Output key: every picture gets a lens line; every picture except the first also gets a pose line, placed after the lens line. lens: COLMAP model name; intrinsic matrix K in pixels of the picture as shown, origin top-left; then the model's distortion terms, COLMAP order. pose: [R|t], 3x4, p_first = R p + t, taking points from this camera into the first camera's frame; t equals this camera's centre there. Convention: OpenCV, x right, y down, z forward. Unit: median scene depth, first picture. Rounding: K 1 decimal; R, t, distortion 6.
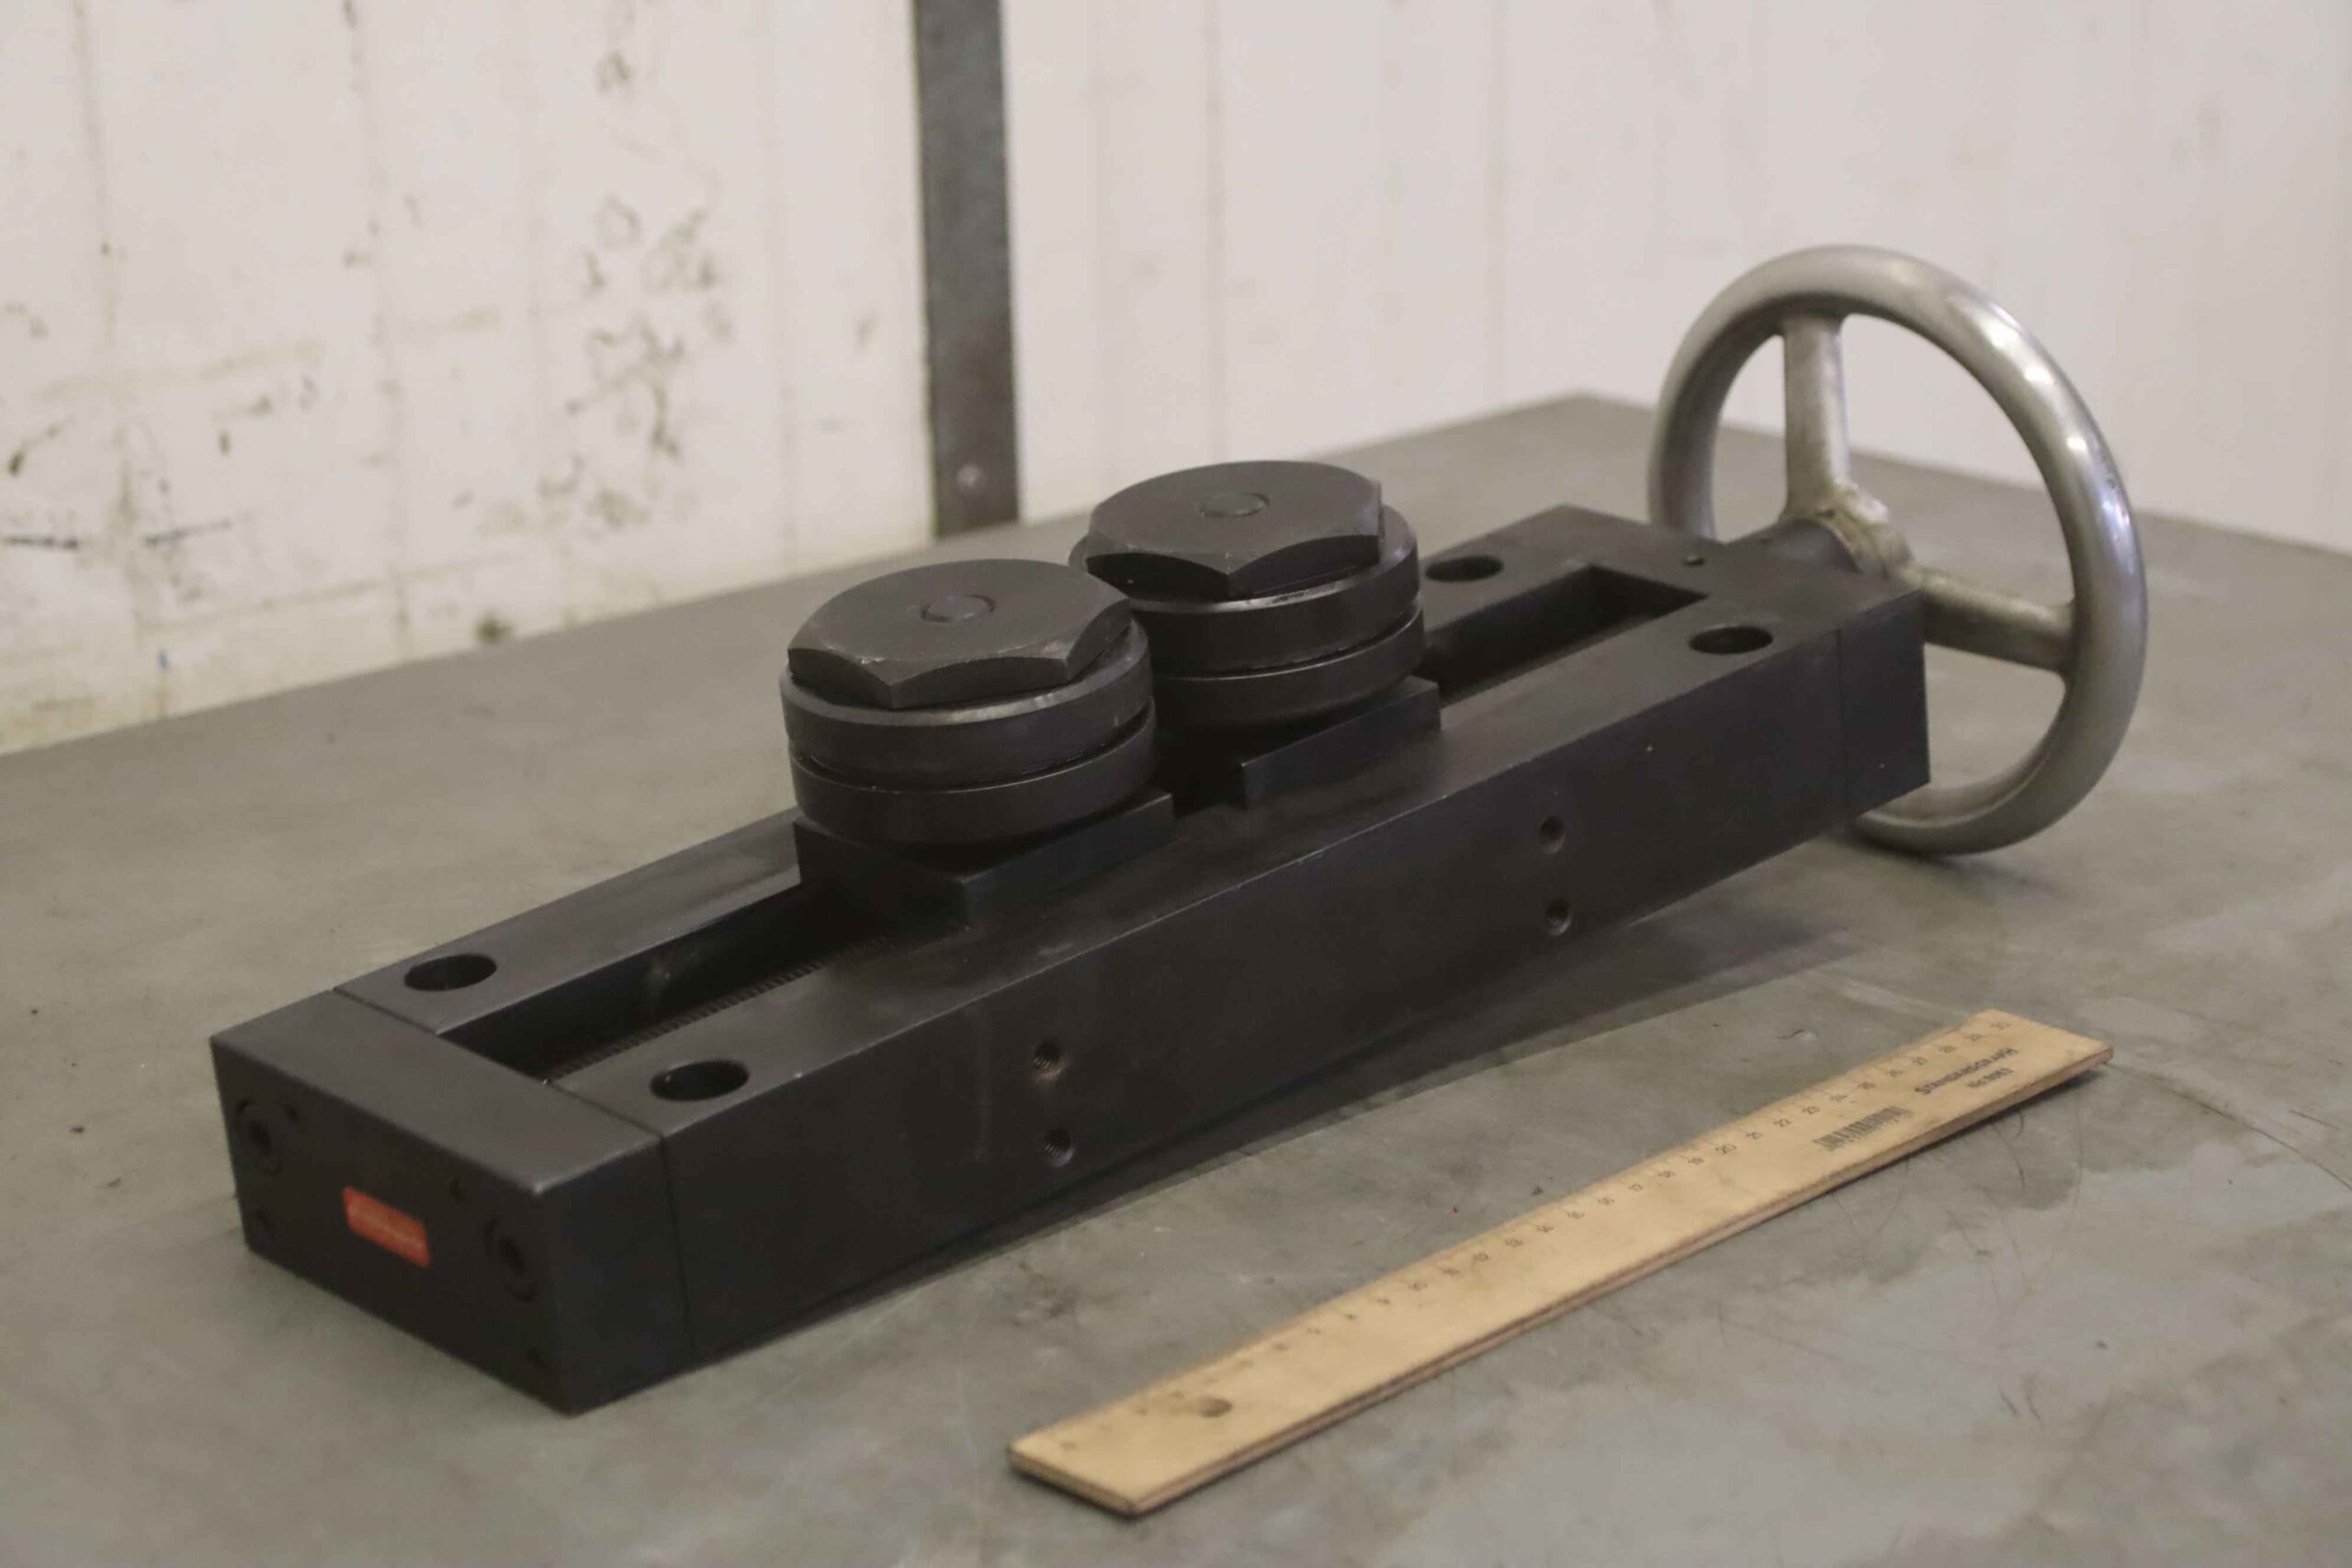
lens RADIAL K [[5078.7, 0, 1195.0], [0, 5078.7, 804.6], [0, 0, 1]] dist [0.272028, 0.000000]
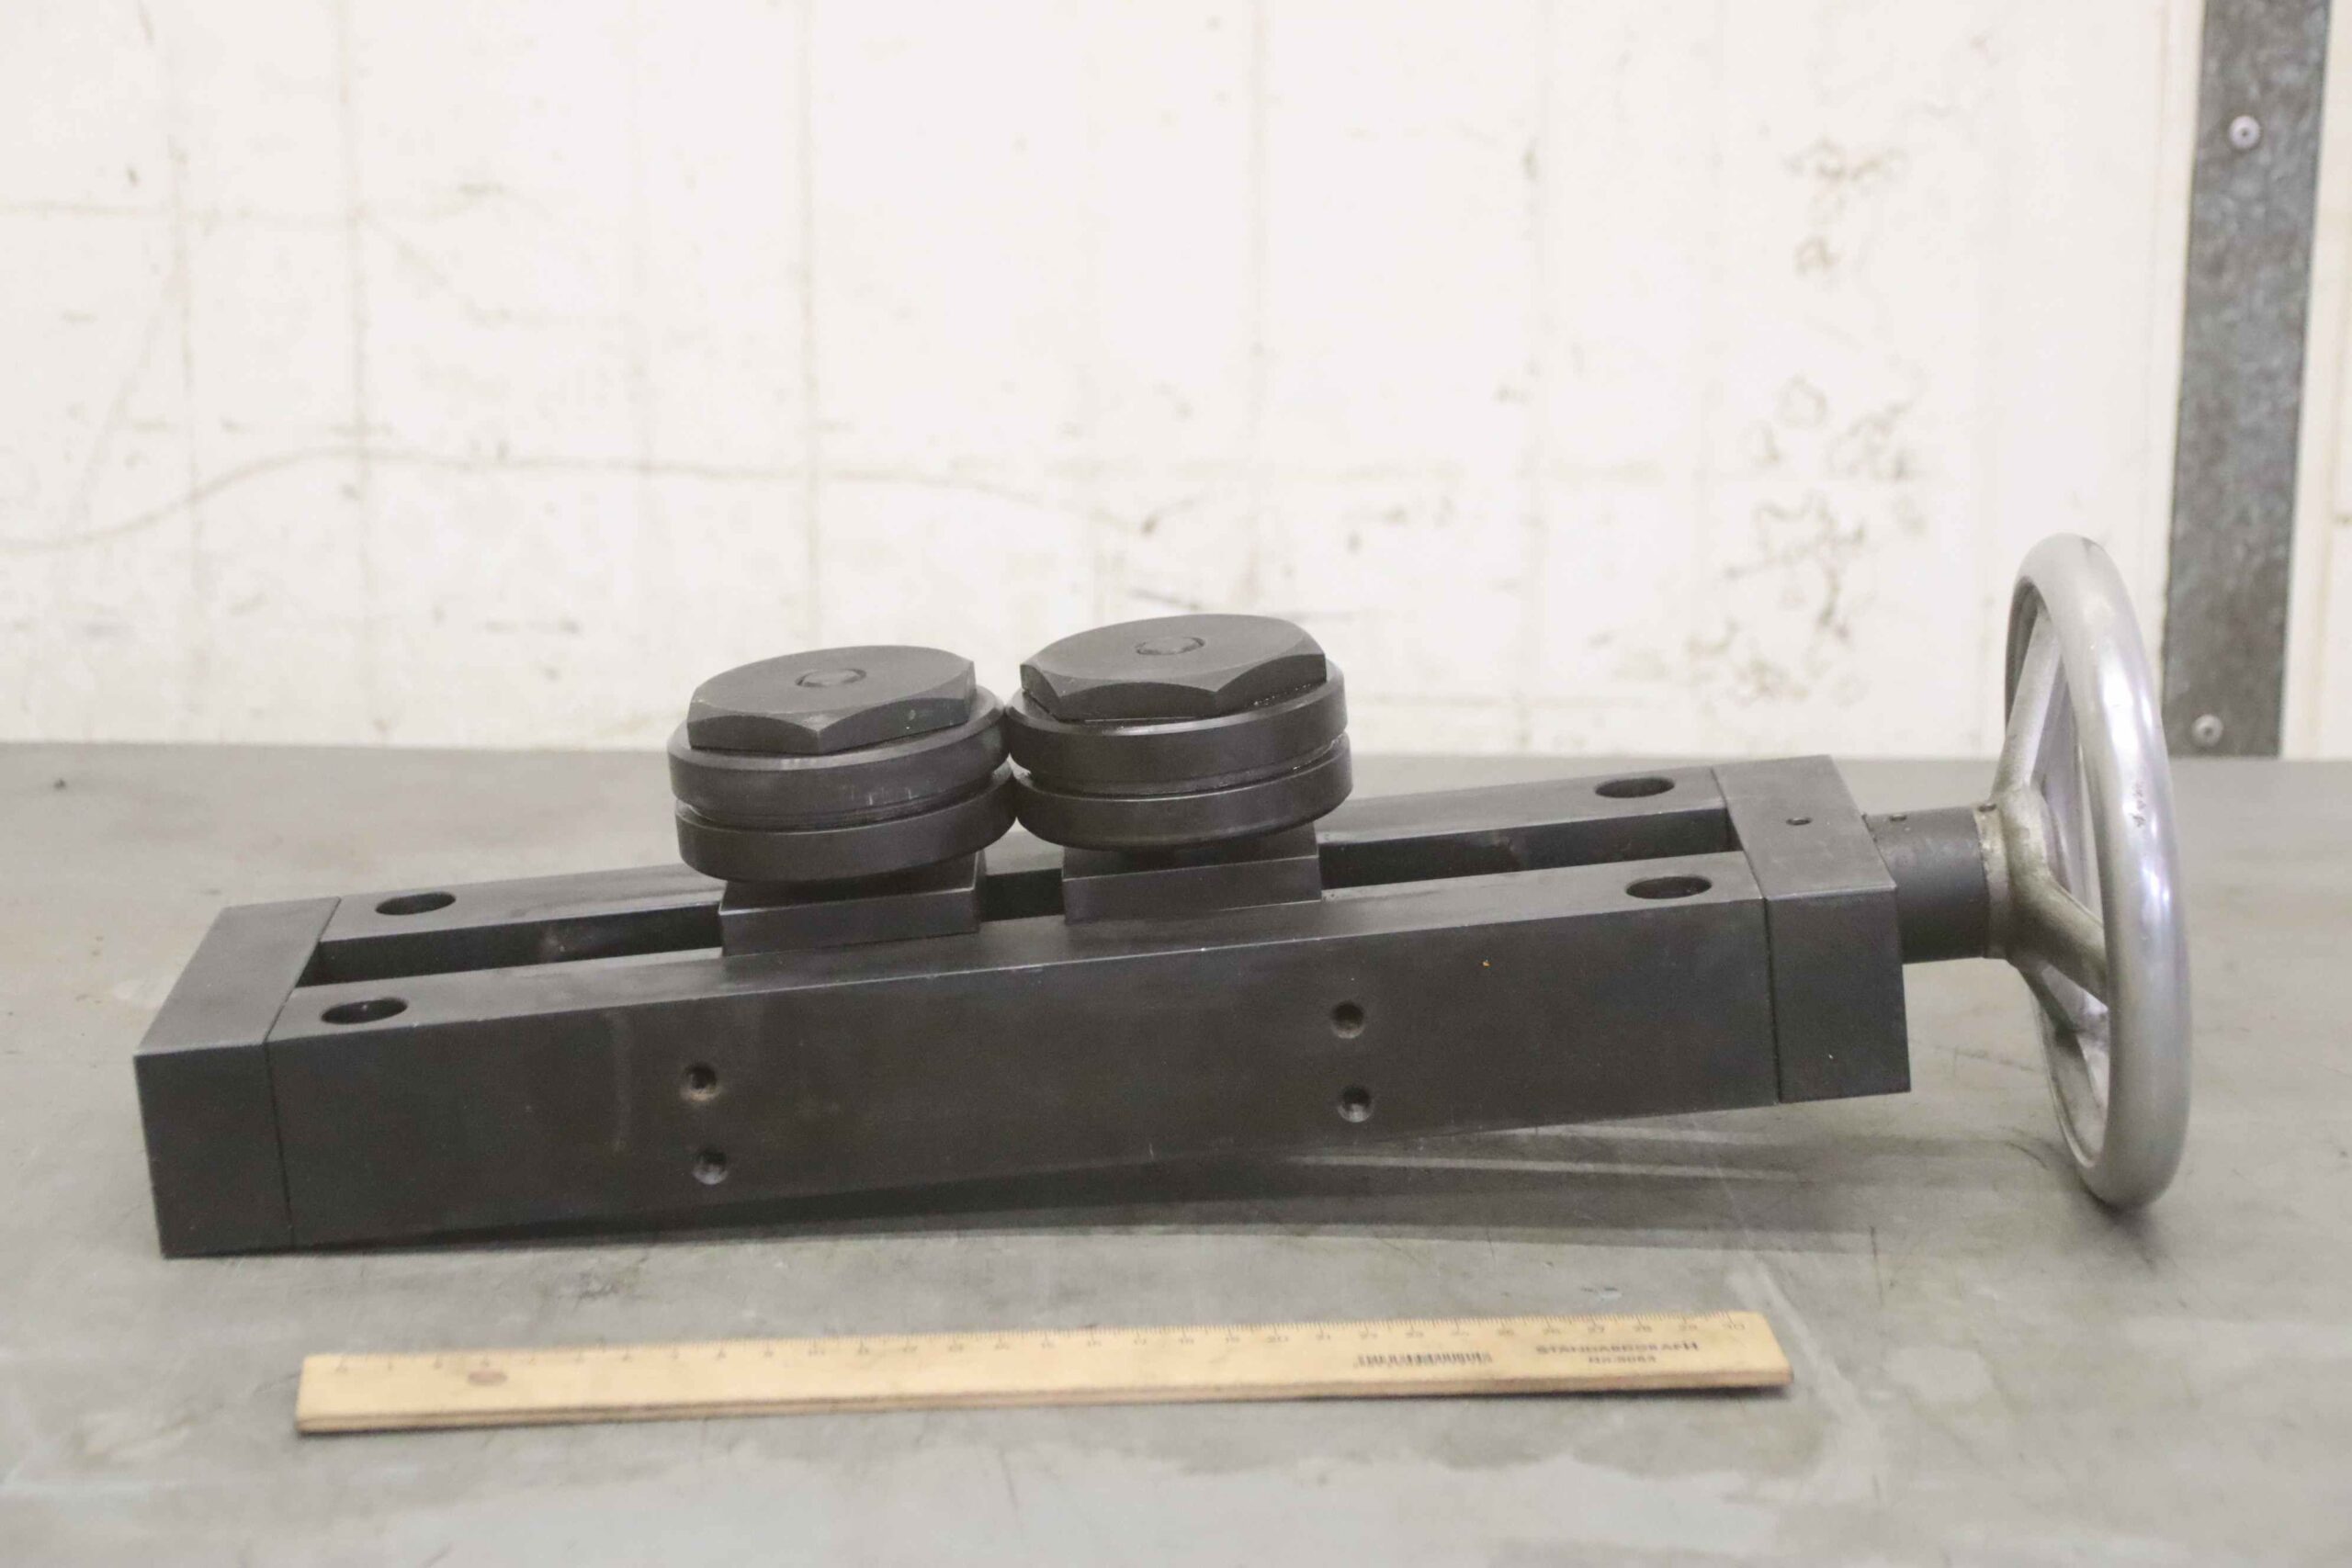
lens RADIAL K [[5383.1, 0, 1211.6], [0, 5383.1, 794.2], [0, 0, 1]] dist [0.330584, 0.000000]
pose [[0.760796, 0.190865, -0.620291, 0.498350], [-0.221109, 0.974825, 0.028762, -0.044279], [0.610164, 0.115269, 0.783845, 0.096154]]
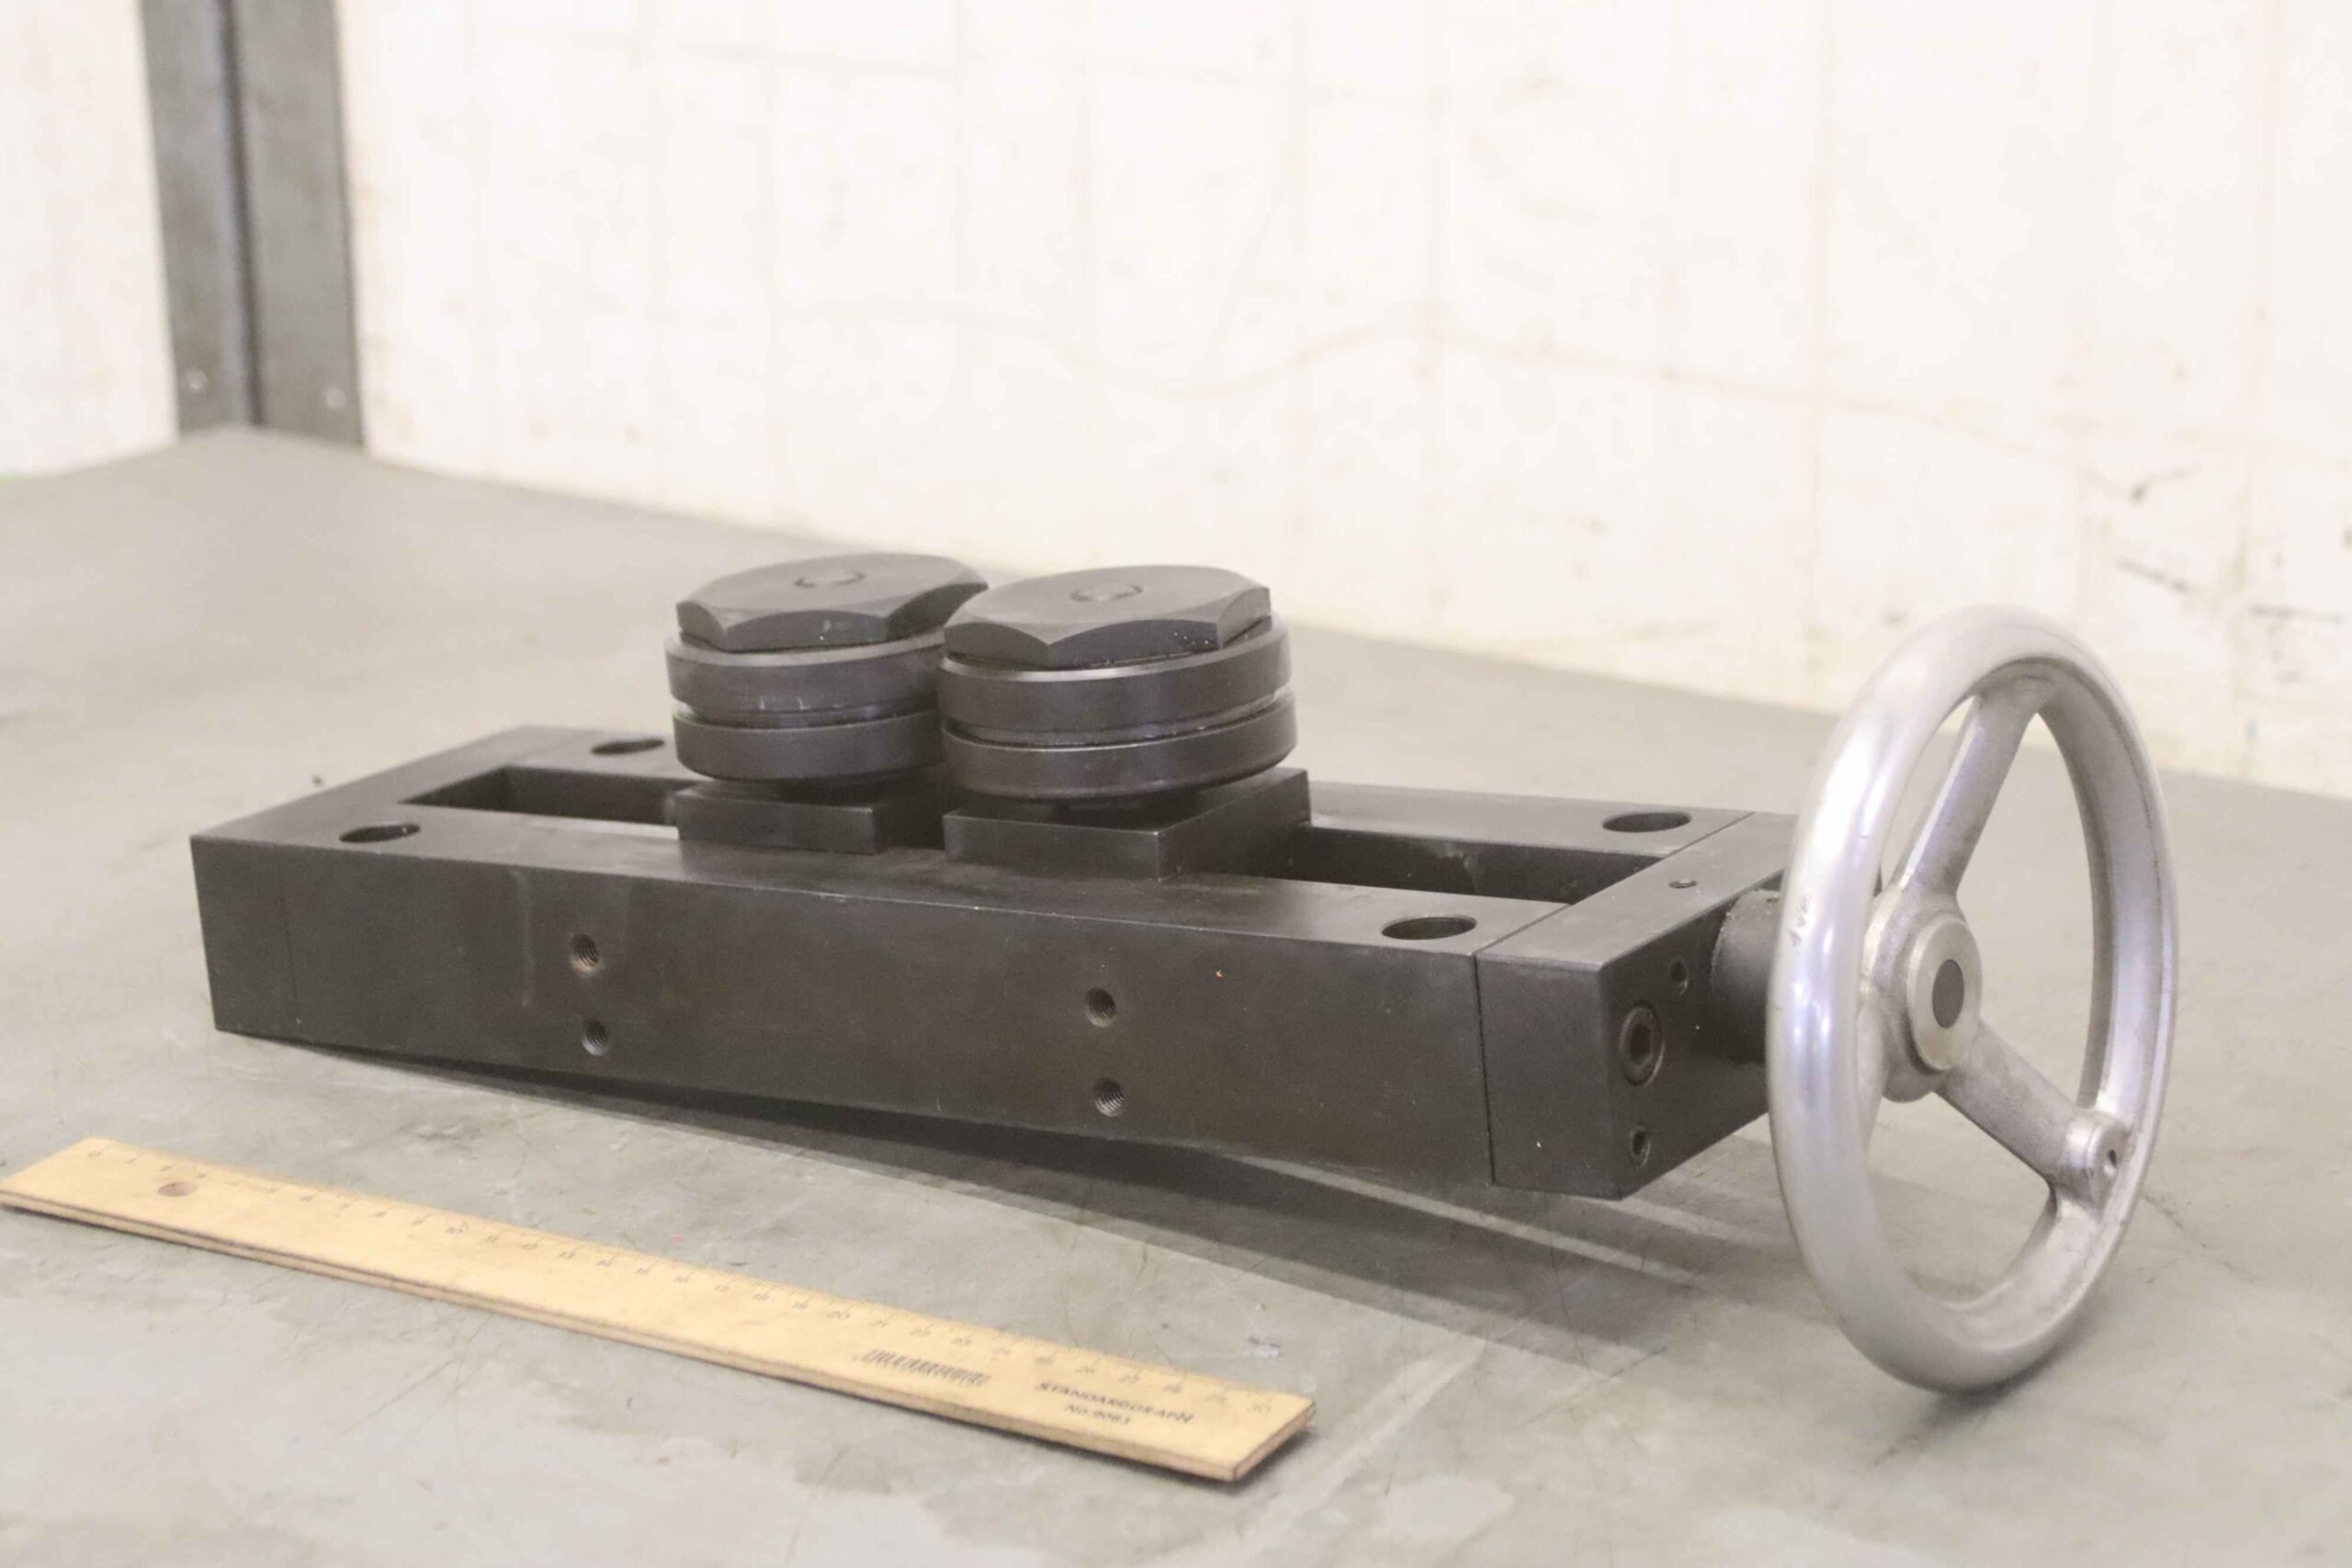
lens RADIAL K [[5078.7, 0, 1180.4], [0, 5078.7, 778.7], [0, 0, 1]] dist [0.272028, 0.000000]
pose [[0.239175, 0.294123, -0.925358, 0.666097], [-0.295149, 0.929945, 0.219294, -0.174754], [0.925031, 0.220668, 0.309229, 0.499772]]
